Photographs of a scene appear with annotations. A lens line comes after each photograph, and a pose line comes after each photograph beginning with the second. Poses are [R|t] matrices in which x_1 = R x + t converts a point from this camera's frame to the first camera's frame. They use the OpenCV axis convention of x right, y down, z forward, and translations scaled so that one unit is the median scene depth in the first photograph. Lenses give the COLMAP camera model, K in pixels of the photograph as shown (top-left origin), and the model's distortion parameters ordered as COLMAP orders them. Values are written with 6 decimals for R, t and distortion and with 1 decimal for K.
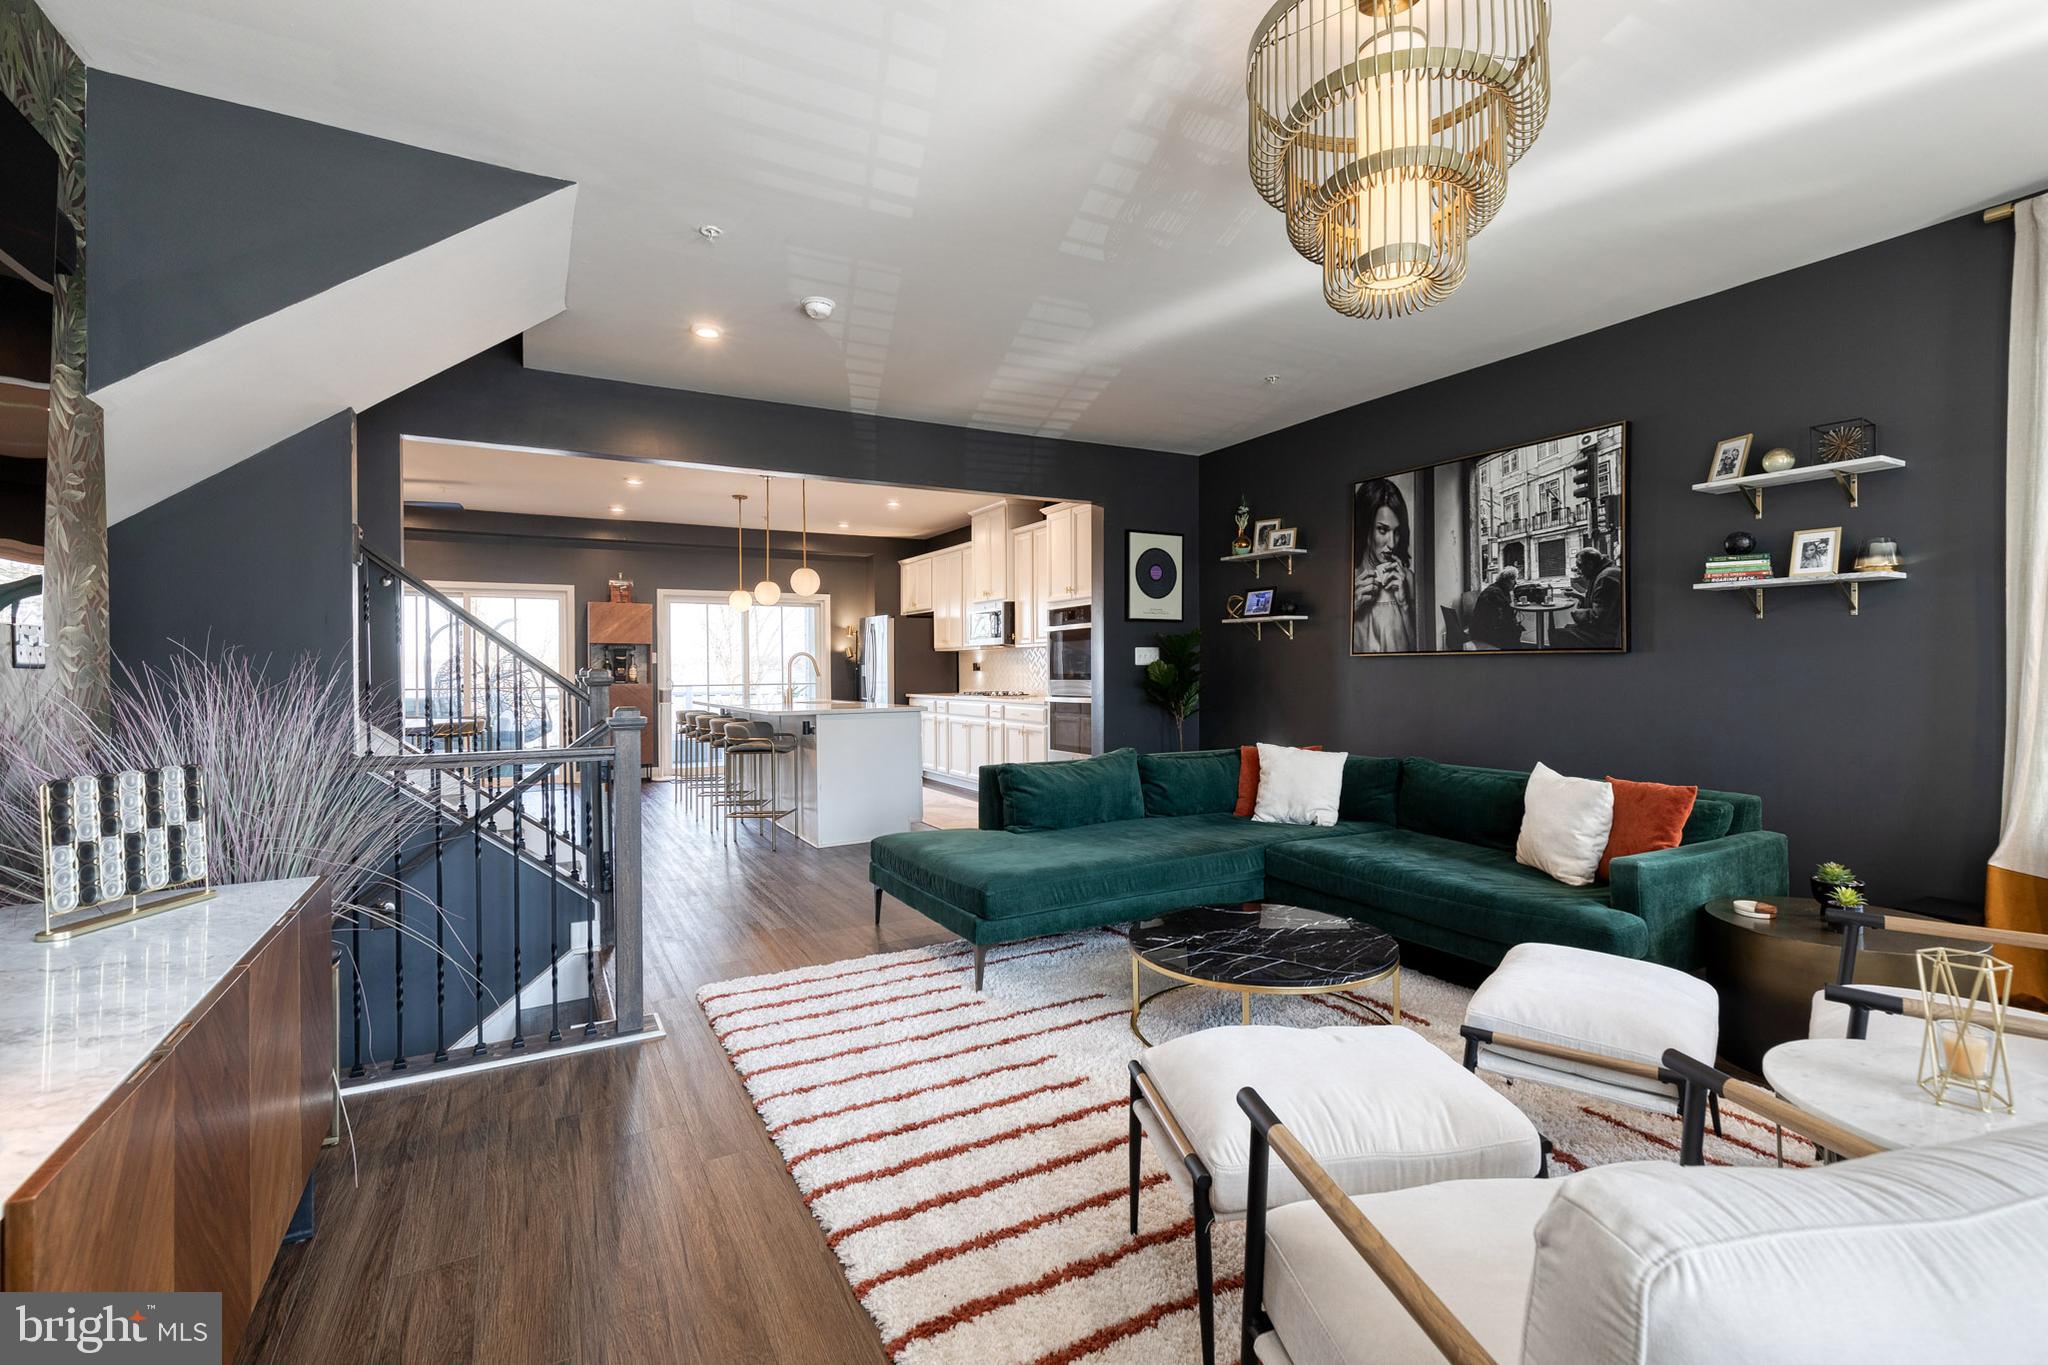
lens RADIAL K [[923.6, 0, 1052.1], [0, 923.6, 666.9], [0, 0, 1]] dist [0.008483, -0.001871]
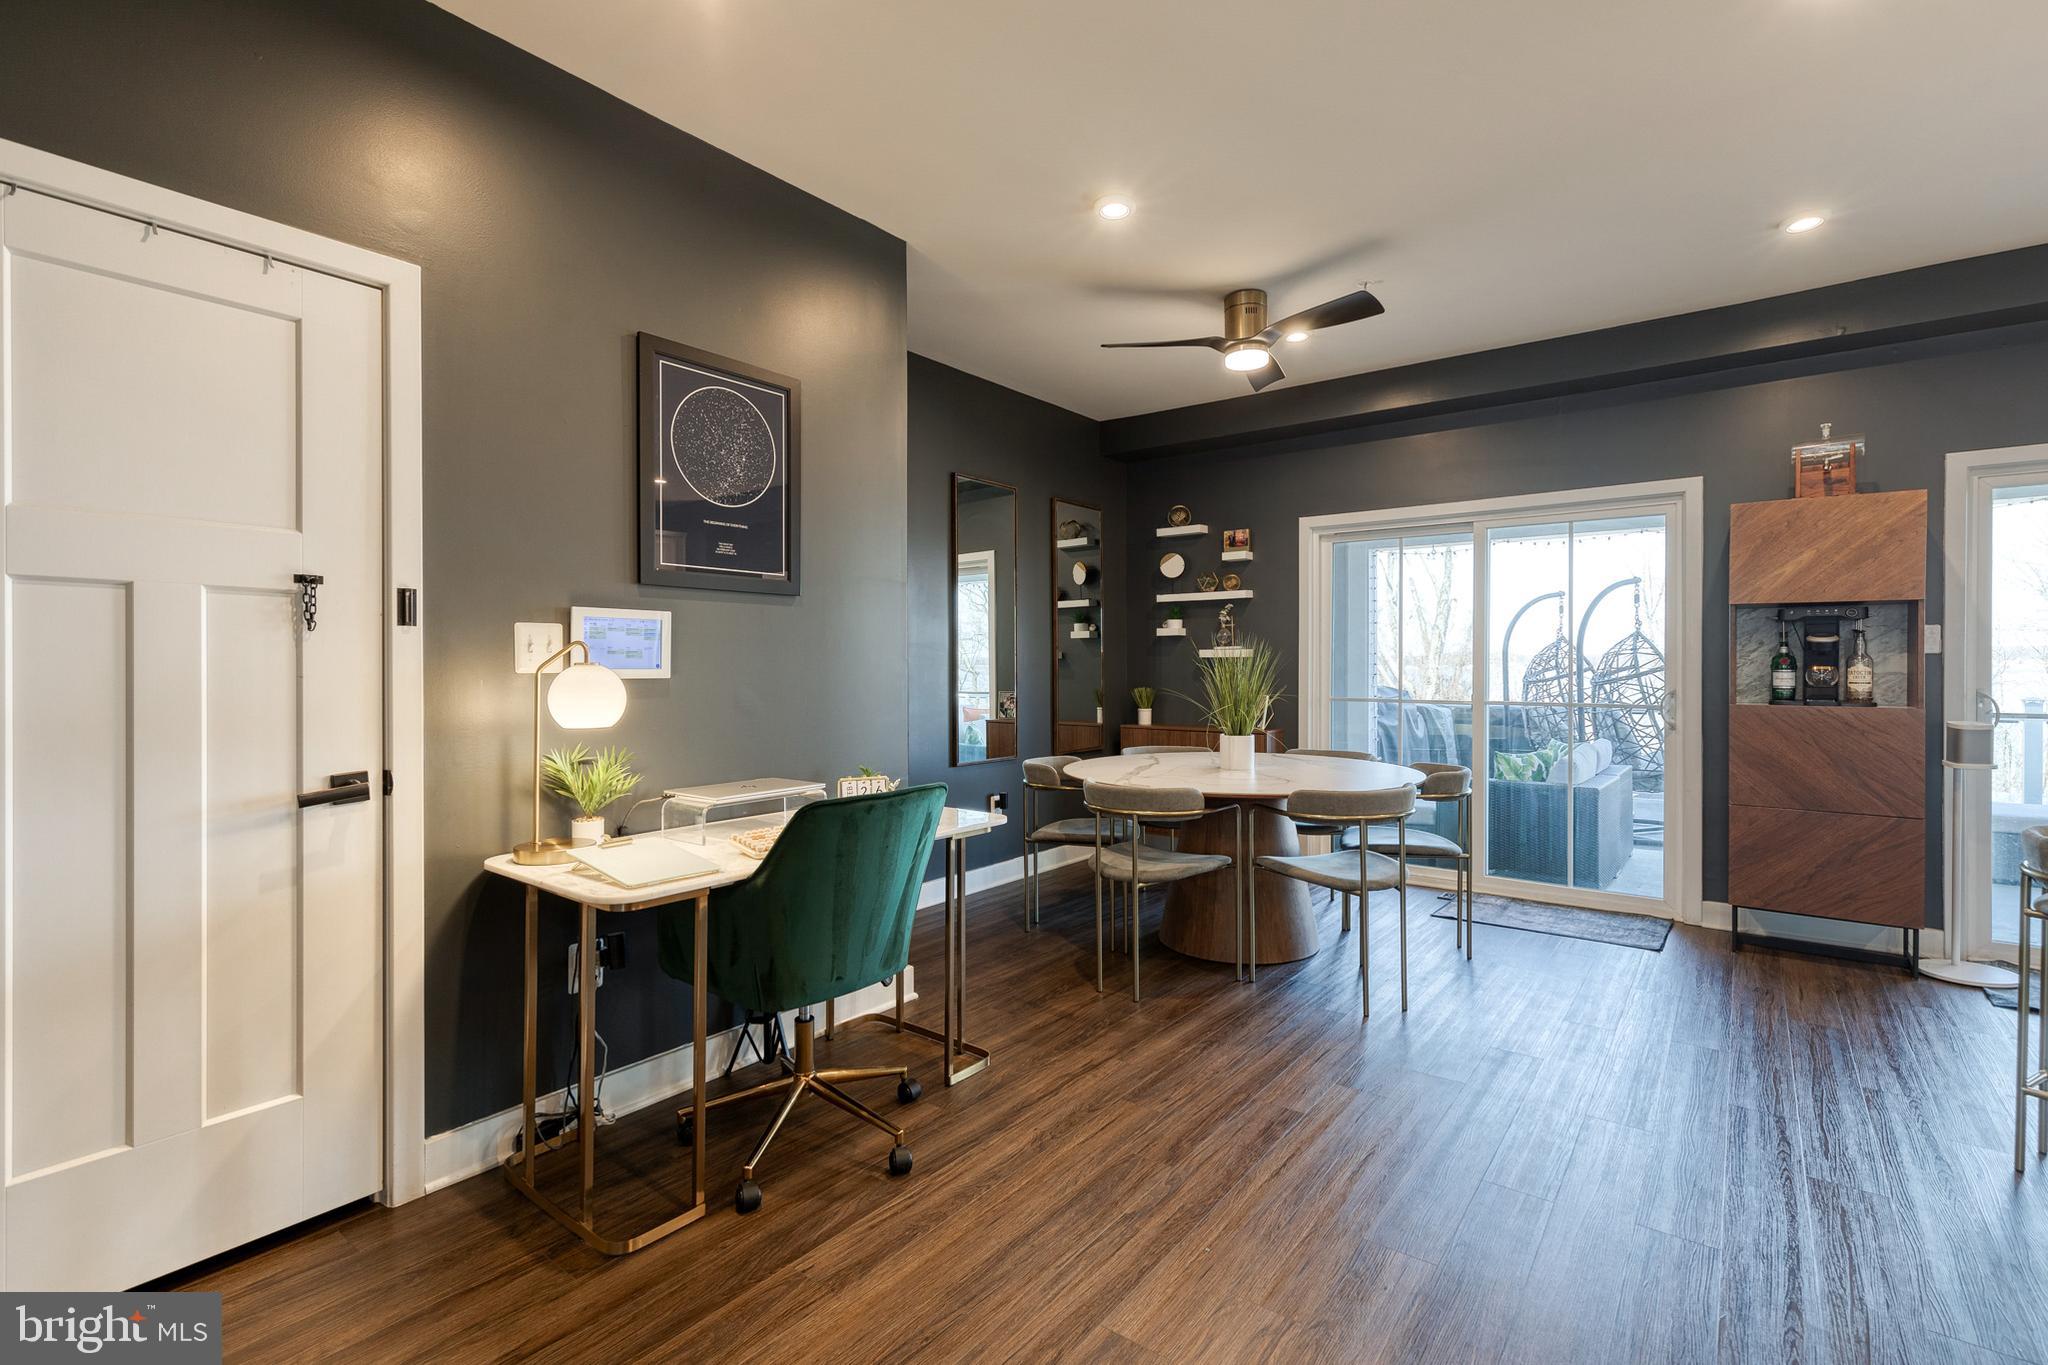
lens RADIAL K [[923.6, 0, 1032.8], [0, 923.6, 672.4], [0, 0, 1]] dist [0.008483, -0.001871]
pose [[0.376811, 0.013650, -0.926190, -0.471418], [0.000137, 0.999891, 0.014792, -0.004002], [0.926290, -0.005700, 0.376768, 1.121157]]
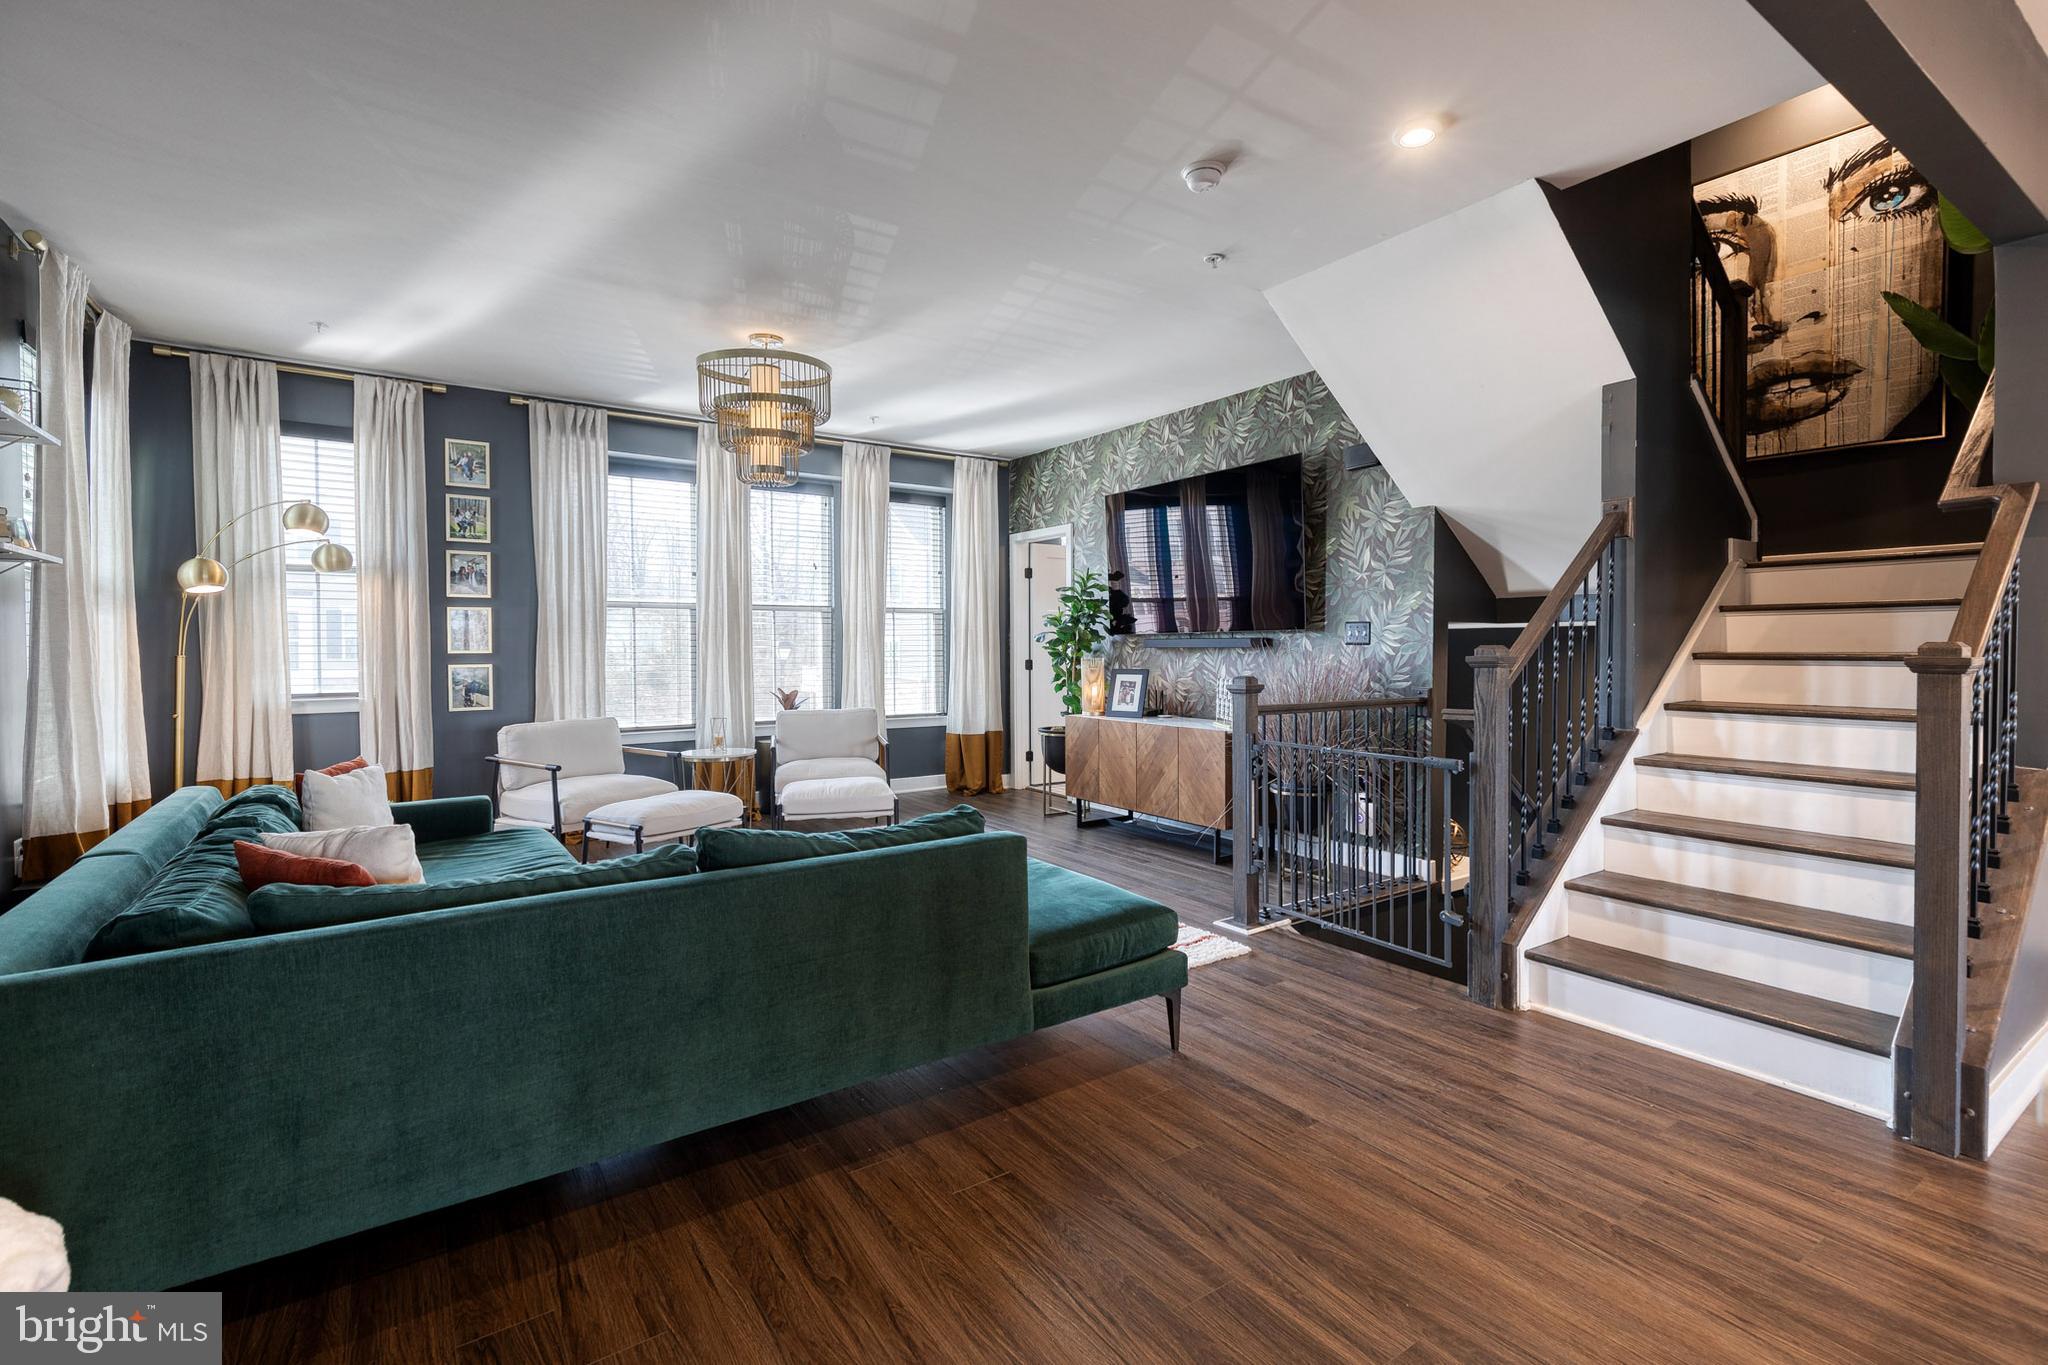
lens RADIAL K [[923.6, 0, 1052.3], [0, 923.6, 662.6], [0, 0, 1]] dist [0.008483, -0.001871]
pose [[-0.996612, 0.010063, -0.081635, -0.052368], [0.008727, 0.999822, 0.016703, -0.000492], [0.081788, 0.015934, -0.996522, 1.477778]]
